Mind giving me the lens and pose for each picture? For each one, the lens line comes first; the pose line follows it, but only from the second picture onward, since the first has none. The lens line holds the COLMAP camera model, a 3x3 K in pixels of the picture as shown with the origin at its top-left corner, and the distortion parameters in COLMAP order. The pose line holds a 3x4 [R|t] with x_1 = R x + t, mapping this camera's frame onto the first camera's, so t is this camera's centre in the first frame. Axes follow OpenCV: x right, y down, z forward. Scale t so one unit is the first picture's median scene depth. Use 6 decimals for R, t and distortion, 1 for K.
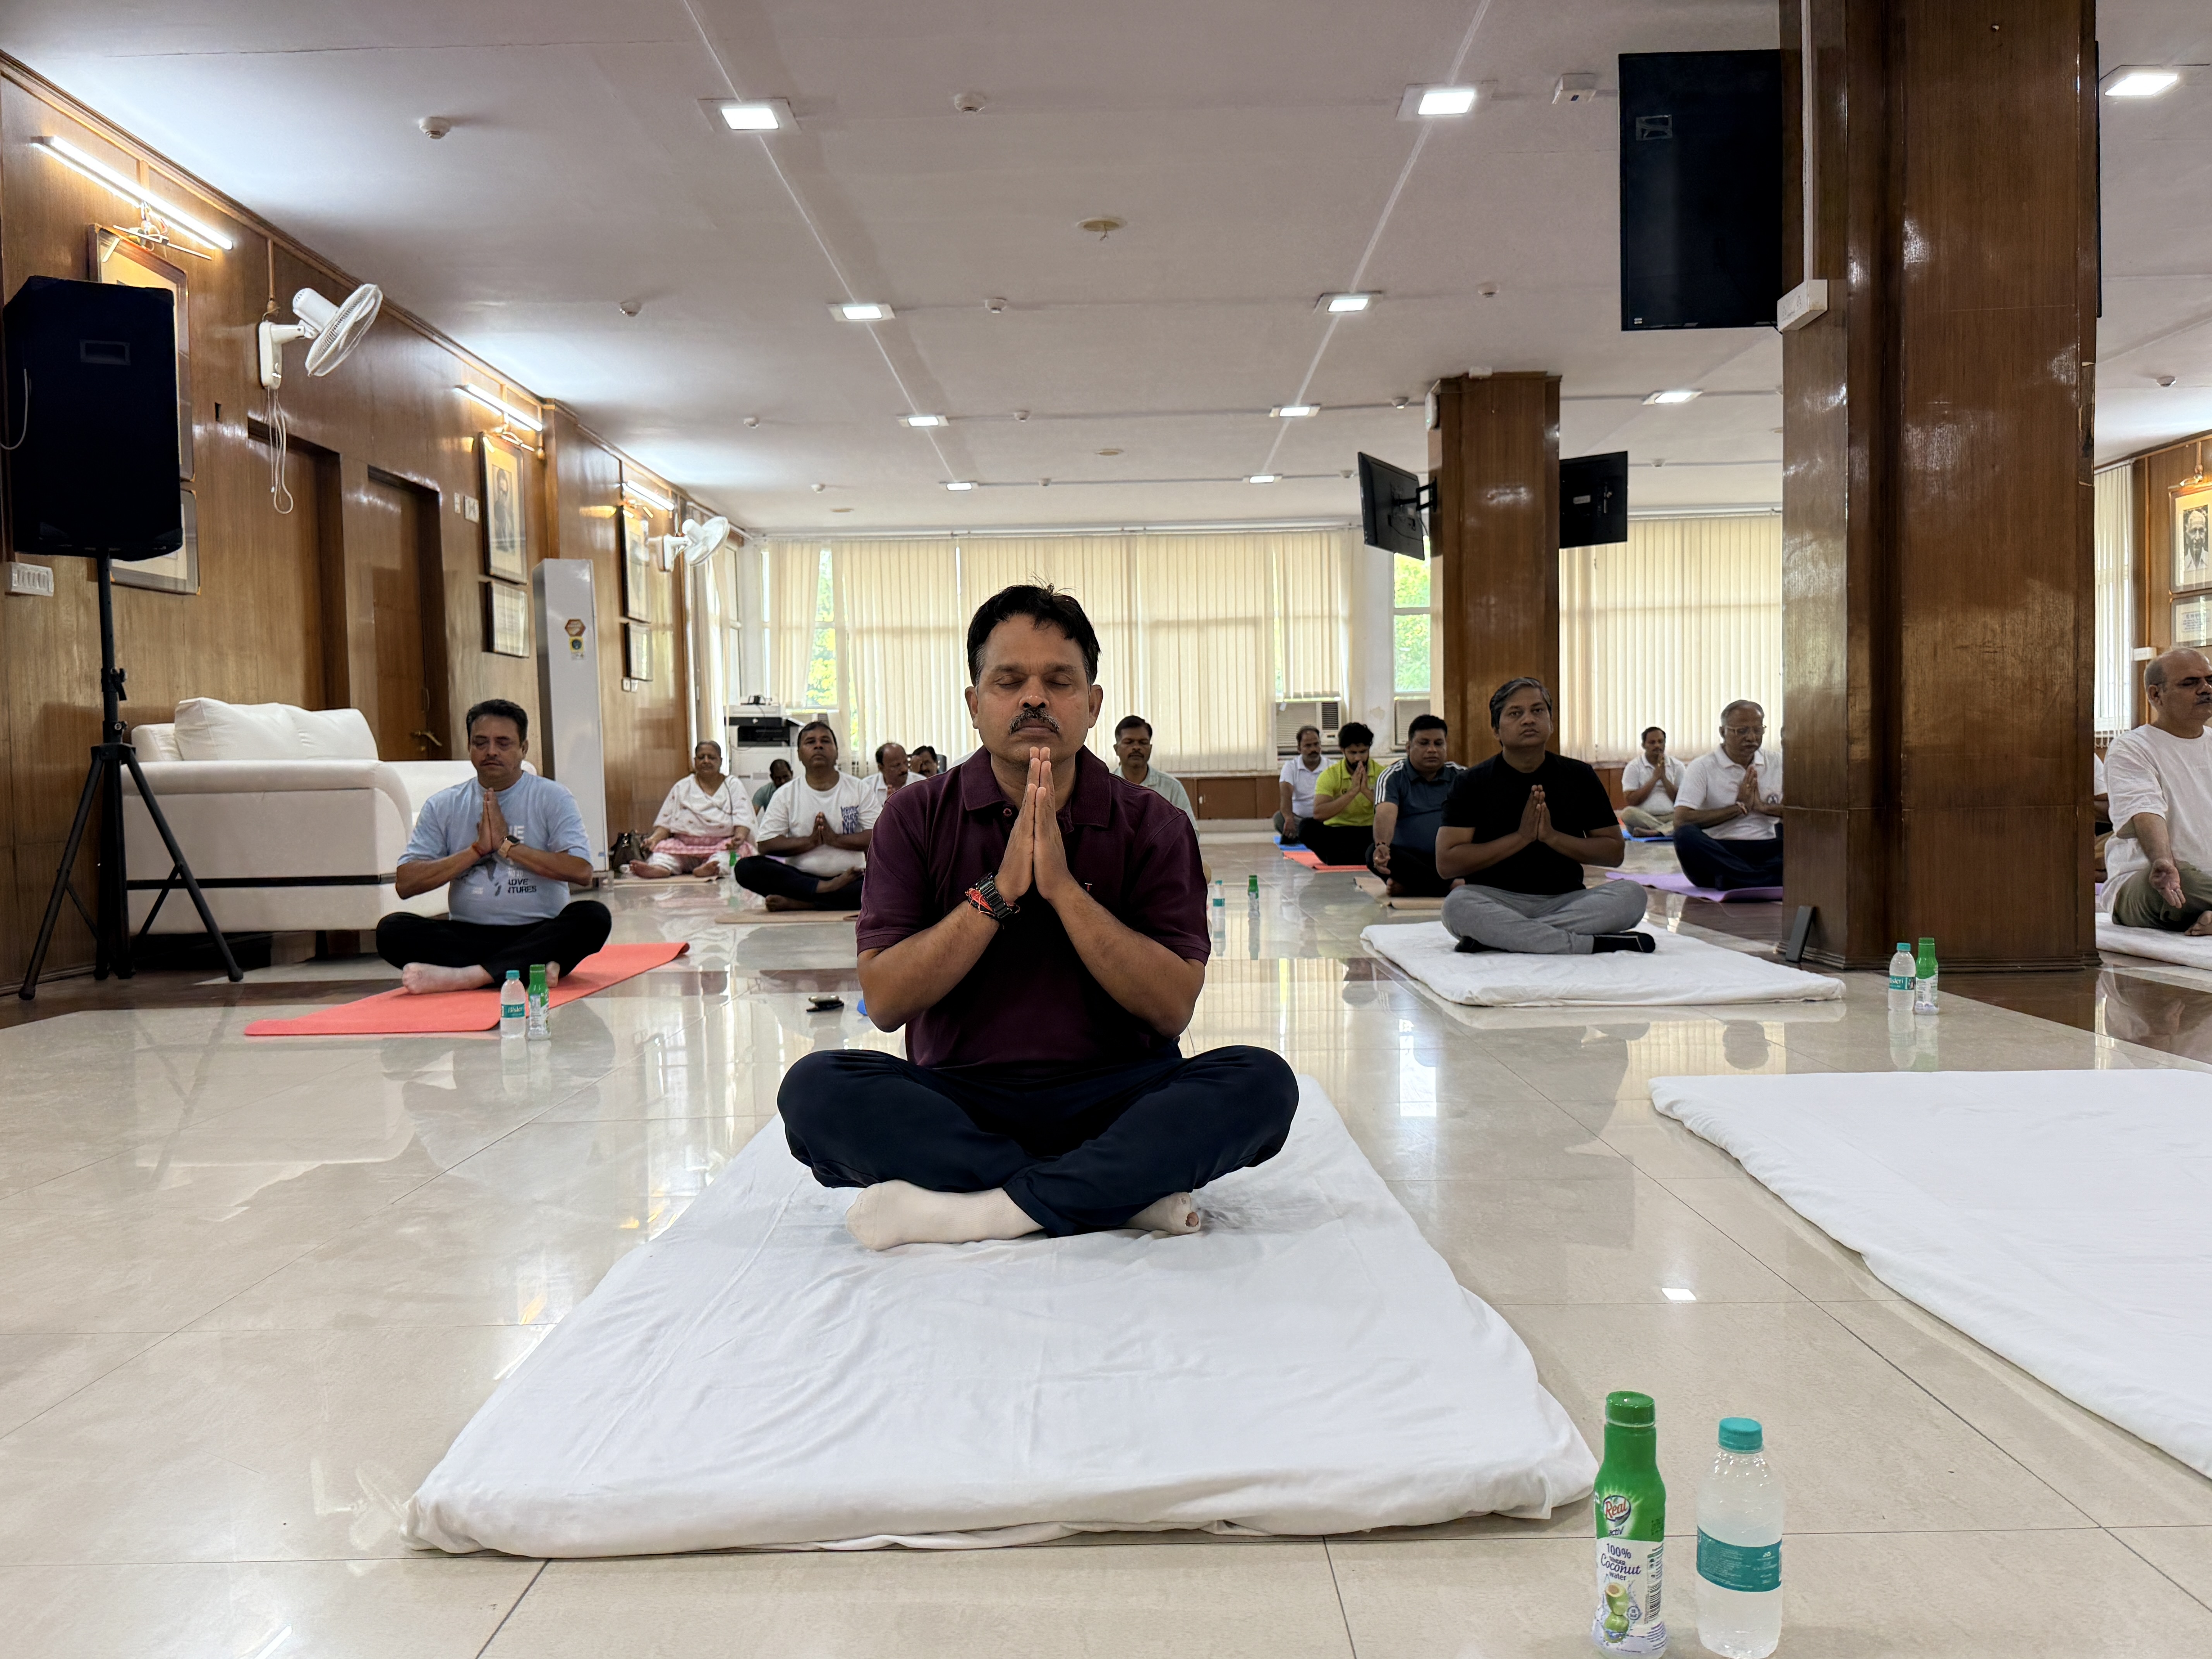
lens RADIAL K [[1845.6, 0, 1112.7], [0, 1845.6, 852.8], [0, 0, 1]] dist [0.087534, -0.092781]
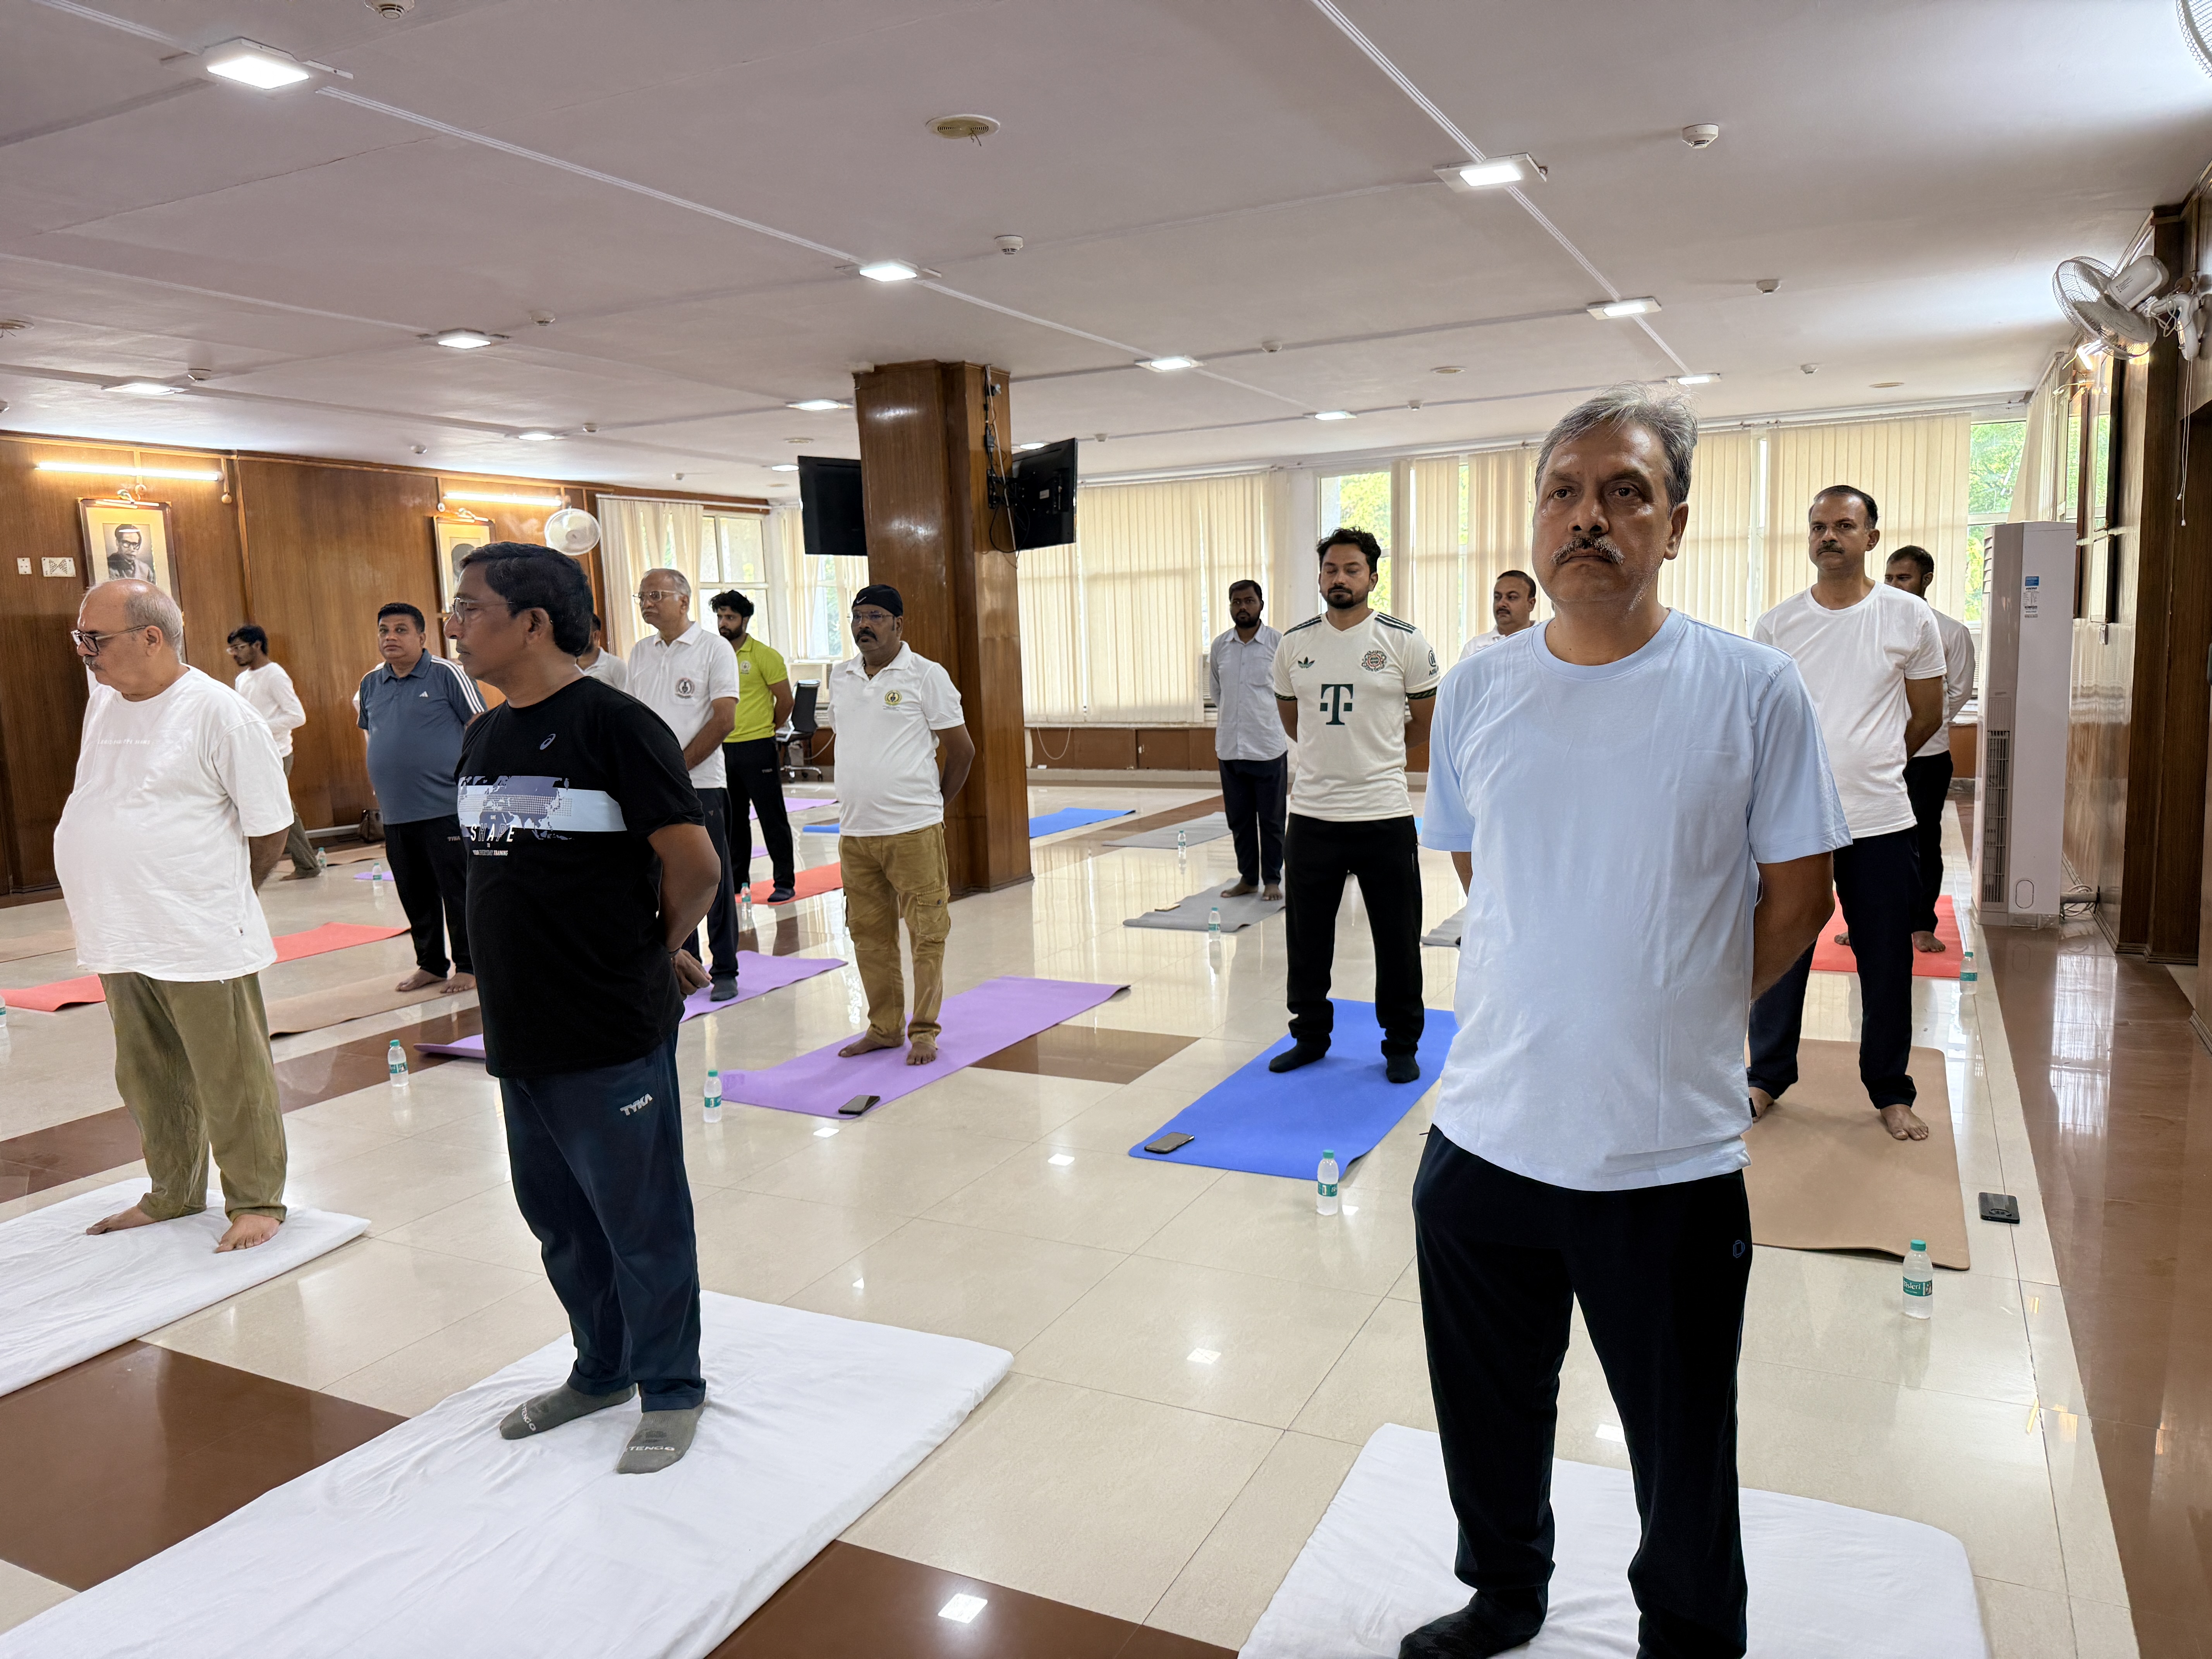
lens RADIAL K [[1575.4, 0, 1107.2], [0, 1575.4, 862.5], [0, 0, 1]] dist [0.038030, -0.053359]
pose [[0.890882, 0.060860, -0.450139, 0.711128], [-0.008565, 0.993058, 0.117313, -0.115272], [0.454154, -0.100657, 0.885219, 0.362537]]
